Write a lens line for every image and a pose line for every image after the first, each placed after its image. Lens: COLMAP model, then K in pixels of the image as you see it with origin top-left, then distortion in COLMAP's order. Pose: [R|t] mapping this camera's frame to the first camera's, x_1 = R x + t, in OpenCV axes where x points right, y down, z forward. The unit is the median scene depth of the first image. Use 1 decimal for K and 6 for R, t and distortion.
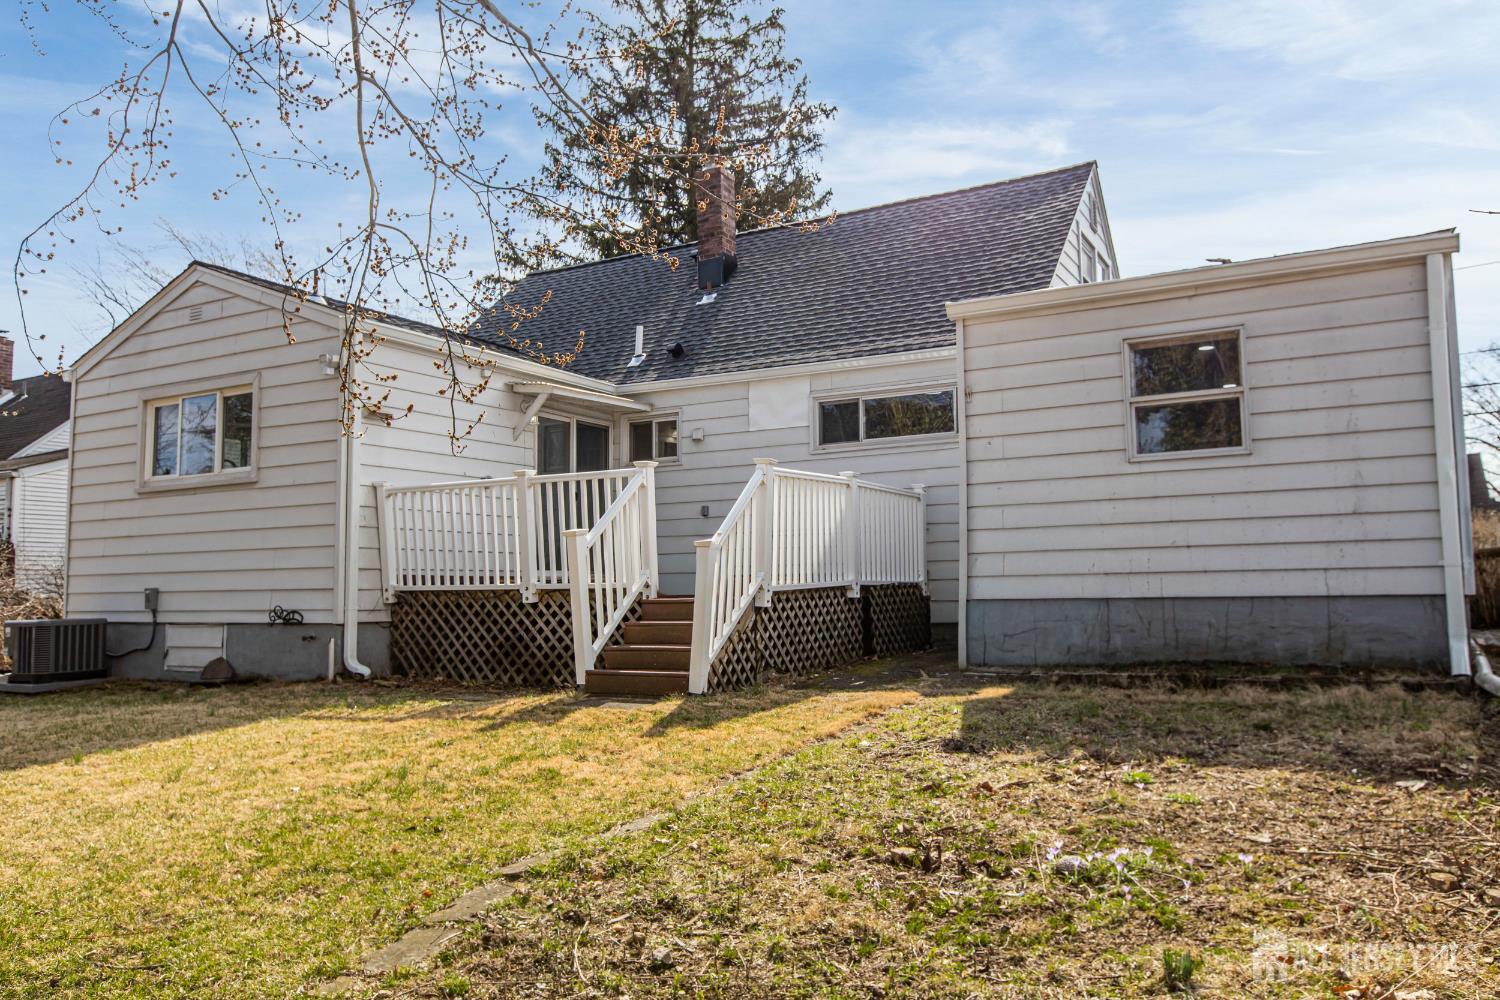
lens RADIAL K [[1131.0, 0, 749.2], [0, 1131.0, 497.3], [0, 0, 1]] dist [-0.027842, 0.000818]
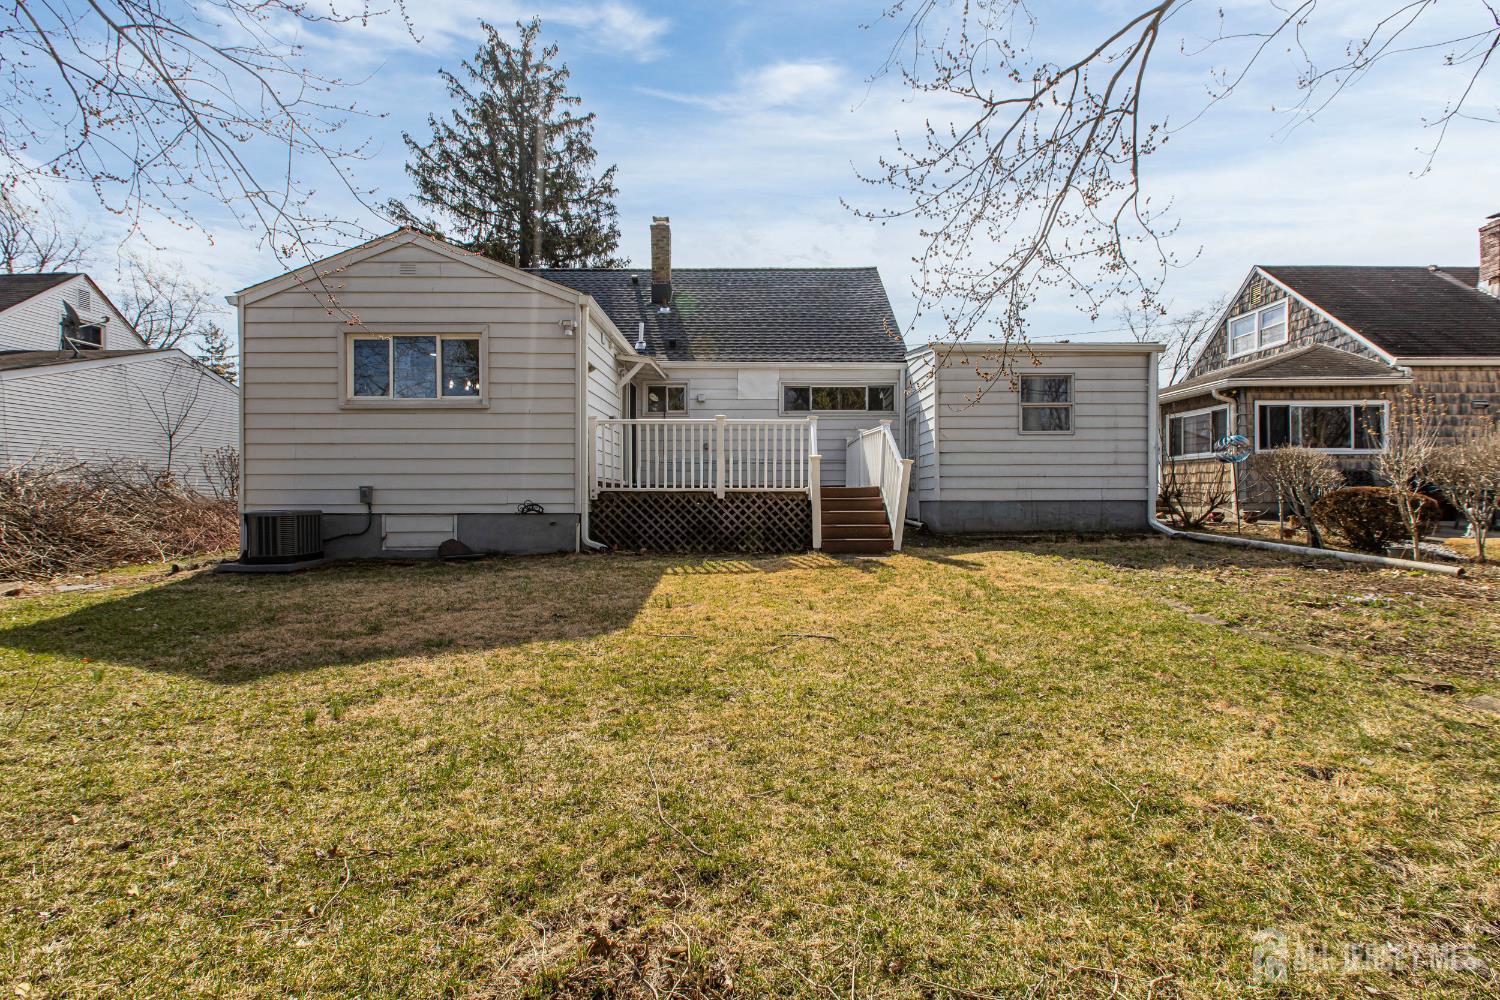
lens RADIAL K [[693.4, 0, 750.0], [0, 693.4, 503.2], [0, 0, 1]] dist [-0.020472, -0.000110]
pose [[0.861338, 0.009261, 0.507947, -0.614975], [-0.052108, 0.996171, 0.070200, 0.026247], [-0.505352, -0.086934, 0.858523, 0.135888]]
